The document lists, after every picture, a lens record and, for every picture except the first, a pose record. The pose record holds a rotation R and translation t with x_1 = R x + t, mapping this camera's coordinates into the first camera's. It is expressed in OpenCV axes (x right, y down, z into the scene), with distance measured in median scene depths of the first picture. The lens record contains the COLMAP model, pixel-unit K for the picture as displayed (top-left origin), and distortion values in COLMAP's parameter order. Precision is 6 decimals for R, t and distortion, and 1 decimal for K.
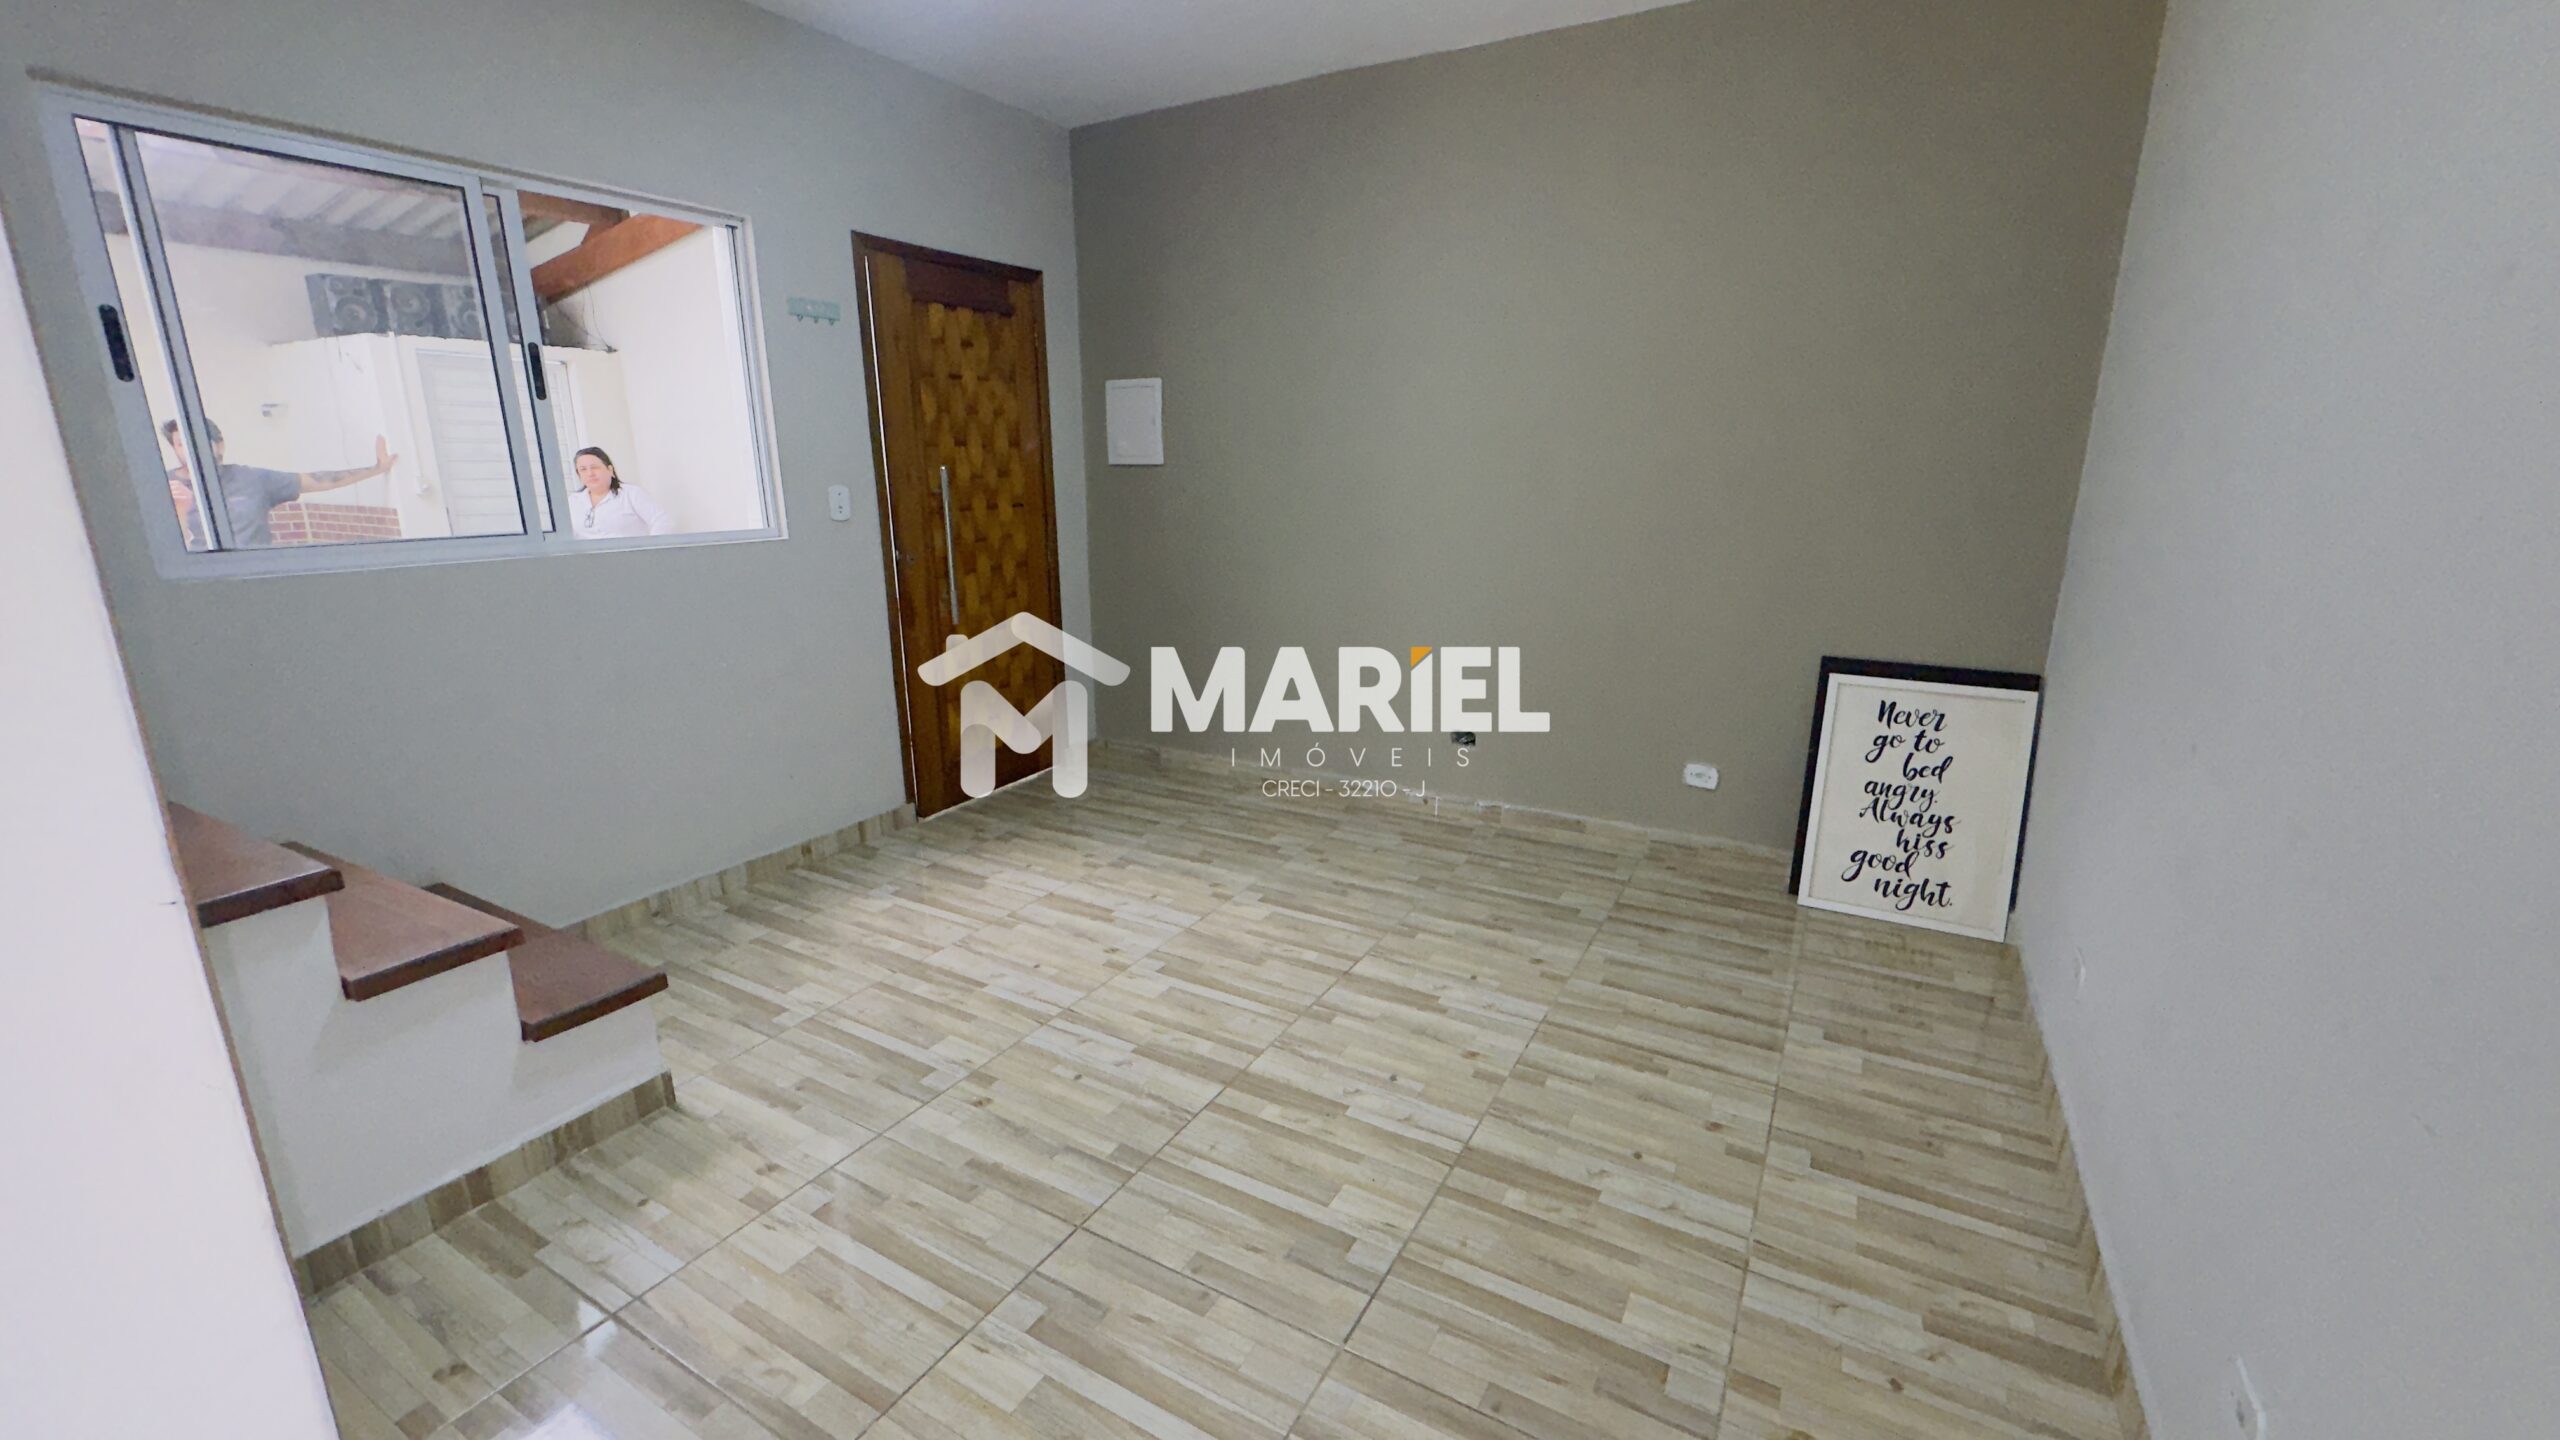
lens RADIAL K [[1028.4, 0, 1279.4], [0, 1028.4, 714.5], [0, 0, 1]] dist [-0.003942, 0.000458]
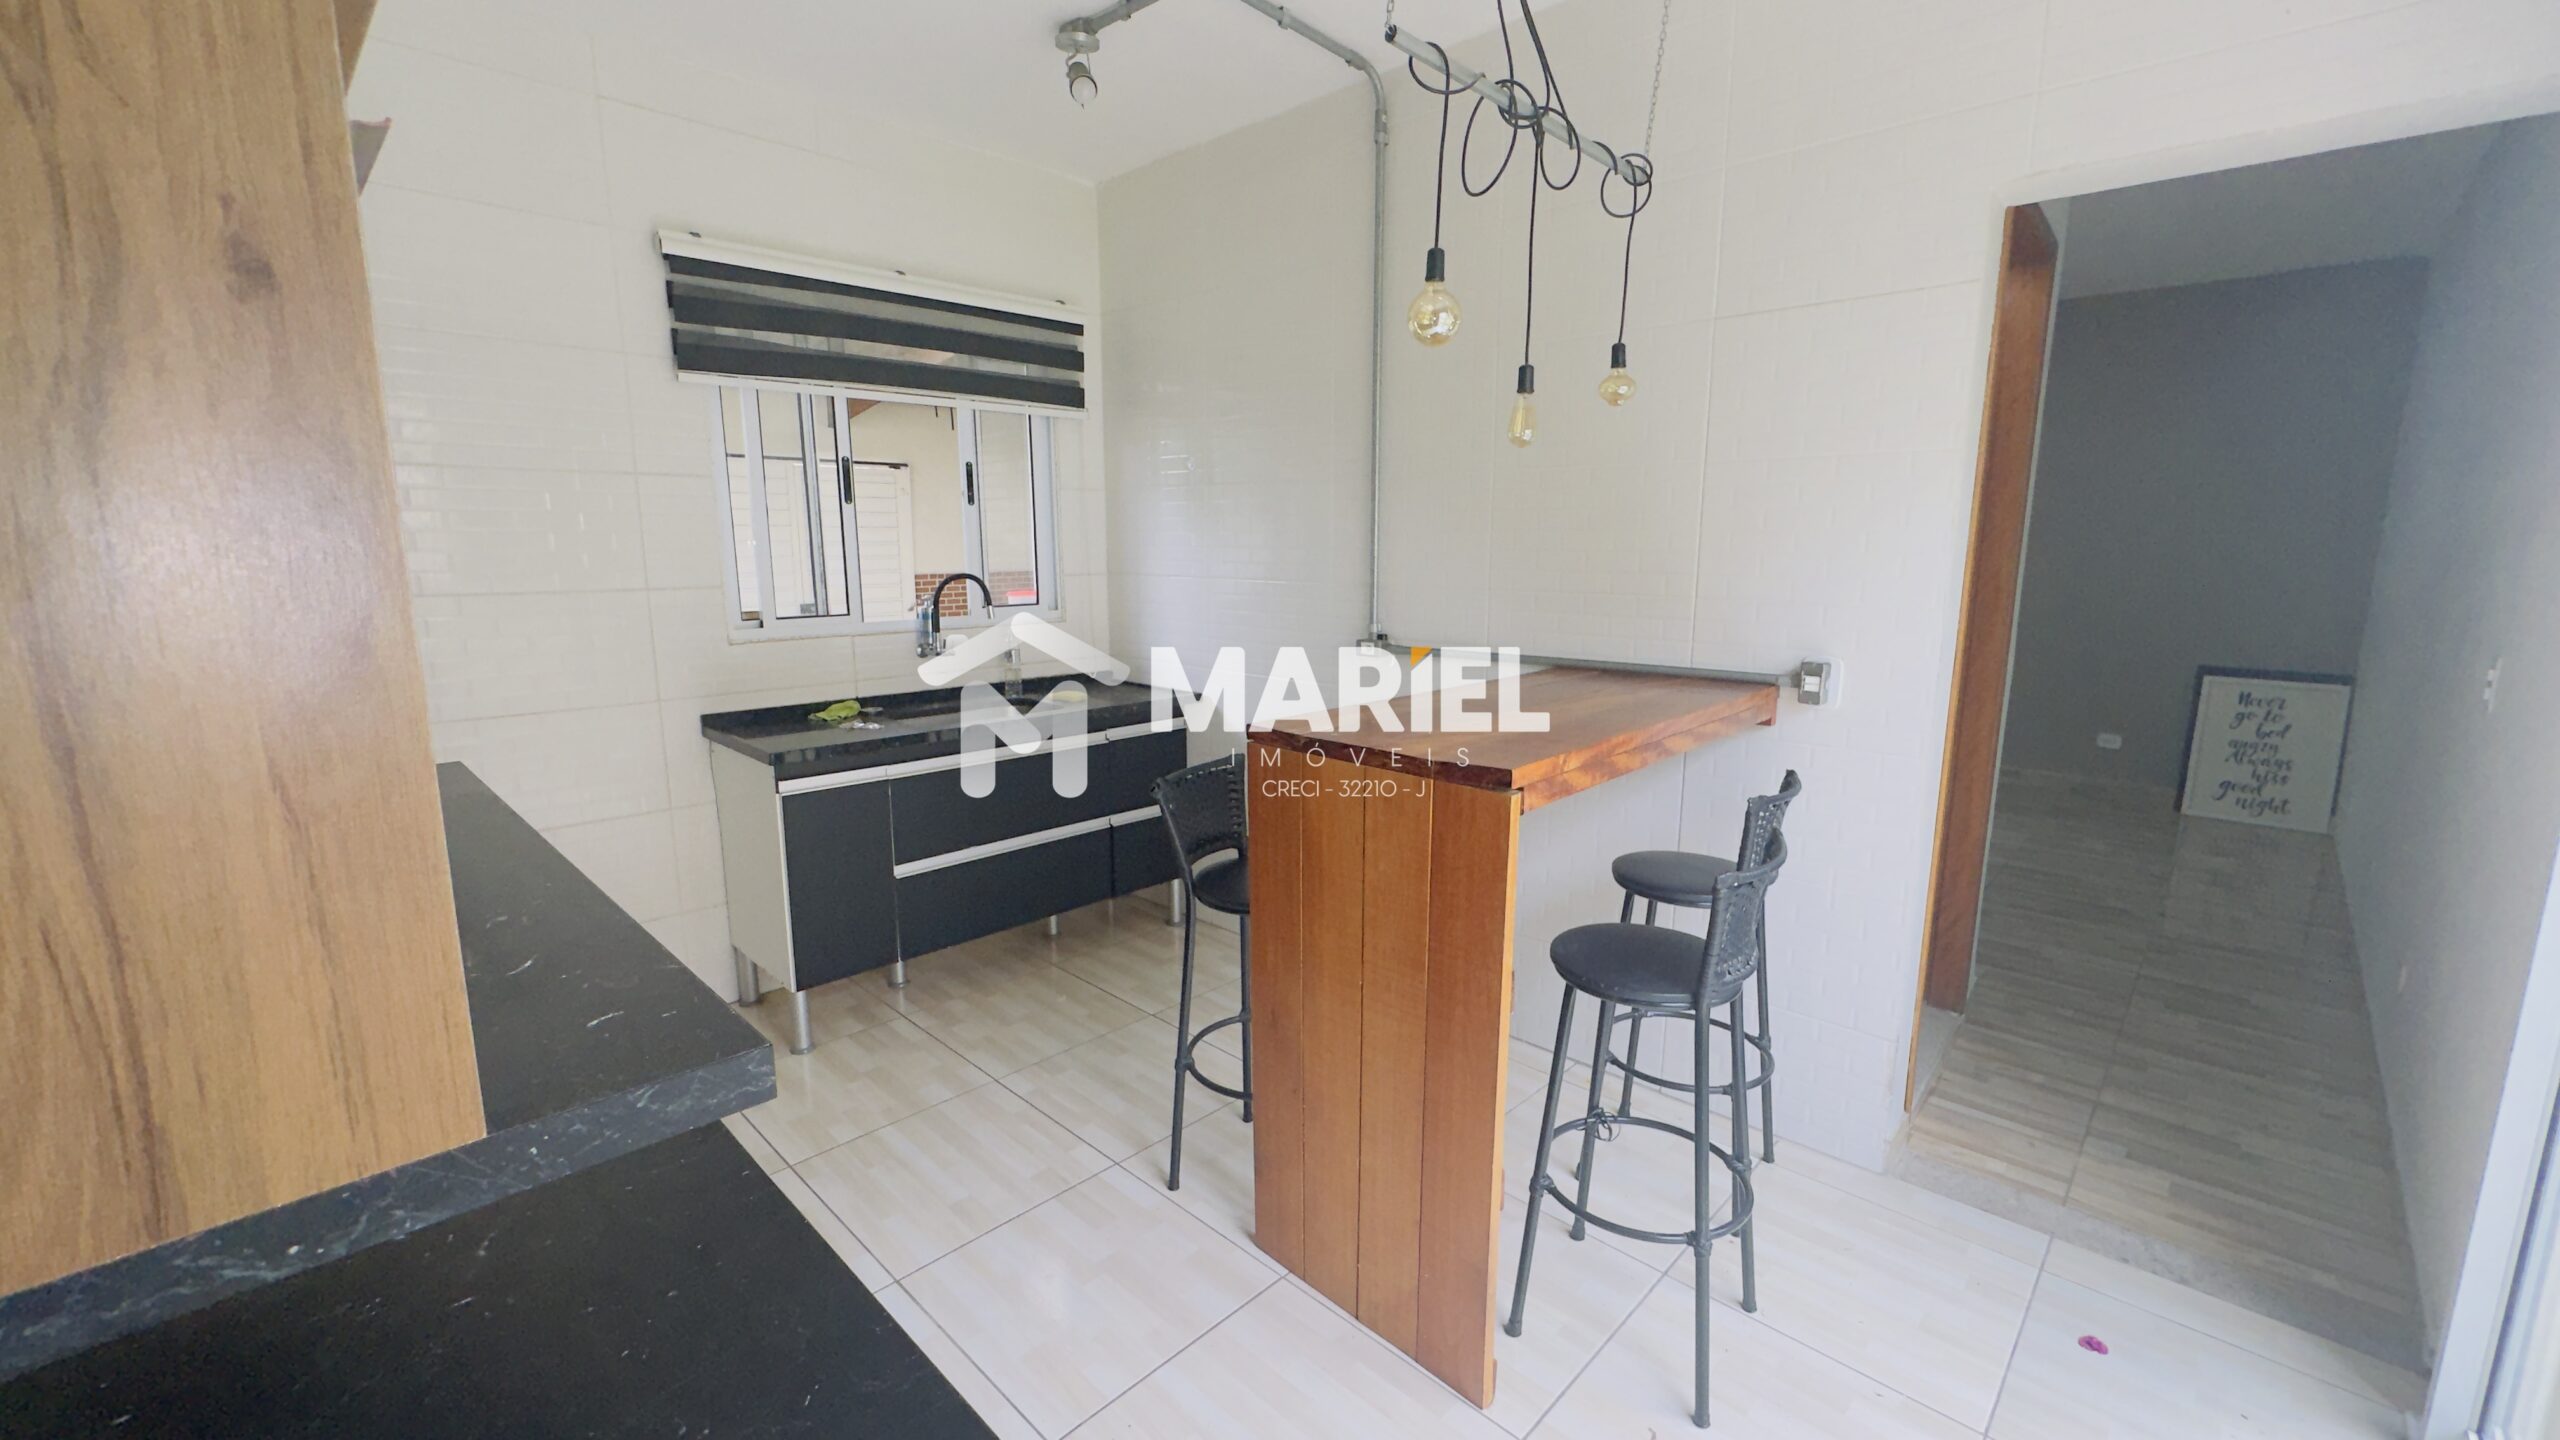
lens RADIAL K [[1028.4, 0, 1280.1], [0, 1028.4, 745.4], [0, 0, 1]] dist [-0.003942, 0.000458]
pose [[0.980098, 0.039960, -0.194449, -0.368713], [-0.051736, 0.997097, -0.055864, 0.148720], [0.191652, 0.064812, 0.979321, -0.552805]]
